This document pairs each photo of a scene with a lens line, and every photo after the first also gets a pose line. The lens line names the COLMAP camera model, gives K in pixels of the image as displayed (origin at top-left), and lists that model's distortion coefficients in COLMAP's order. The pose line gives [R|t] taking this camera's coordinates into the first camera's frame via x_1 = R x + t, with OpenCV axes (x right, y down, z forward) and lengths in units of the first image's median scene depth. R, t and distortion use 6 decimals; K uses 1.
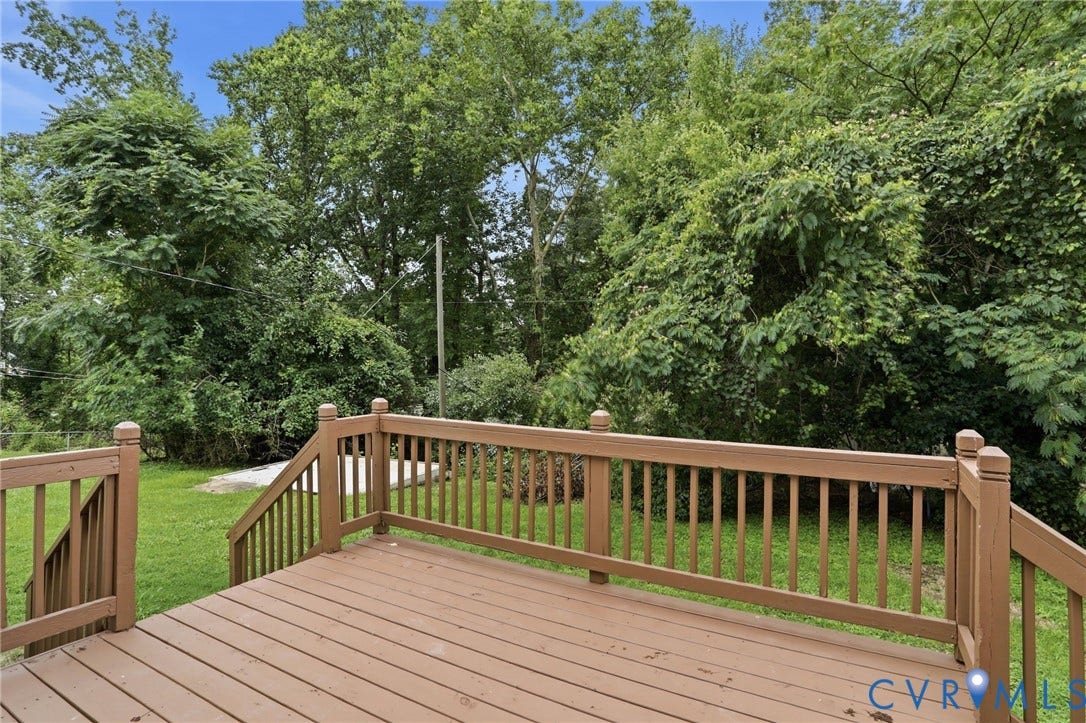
lens RADIAL K [[532.7, 0, 547.9], [0, 532.7, 350.3], [0, 0, 1]] dist [-0.042209, 0.005715]
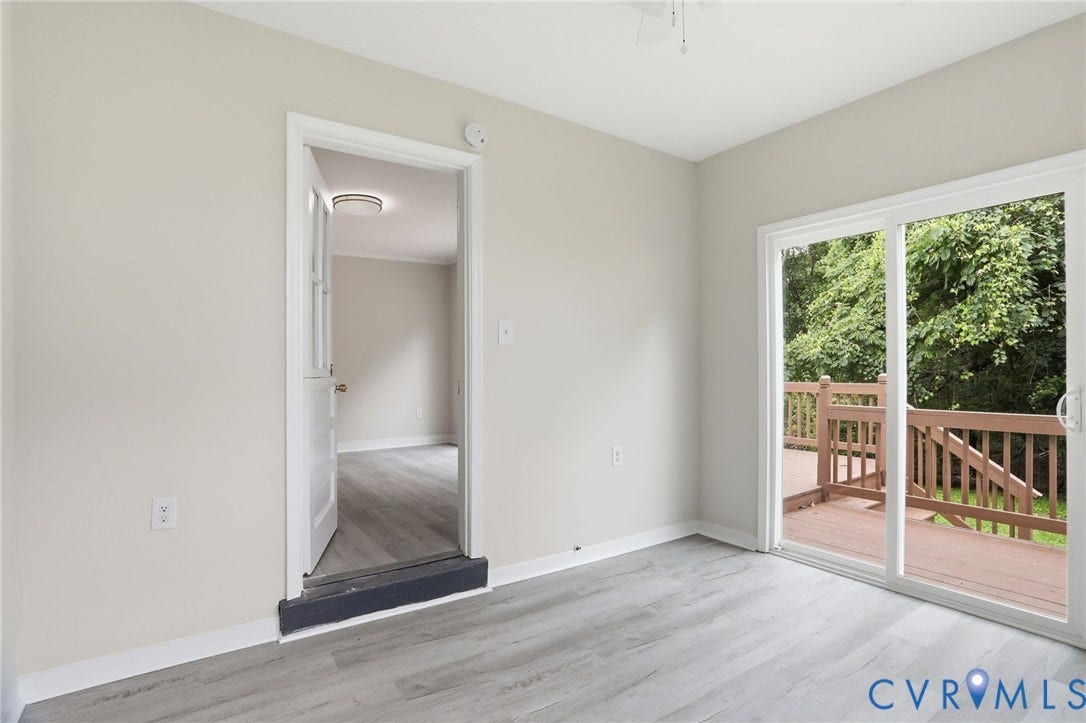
lens RADIAL K [[528.6, 0, 542.0], [0, 528.6, 377.7], [0, 0, 1]] dist [0.001304, 0.000723]
pose [[0.895281, 0.004870, -0.445475, 0.078428], [0.007139, 0.999655, 0.025275, 0.021657], [0.445445, -0.025808, 0.894937, -0.399365]]
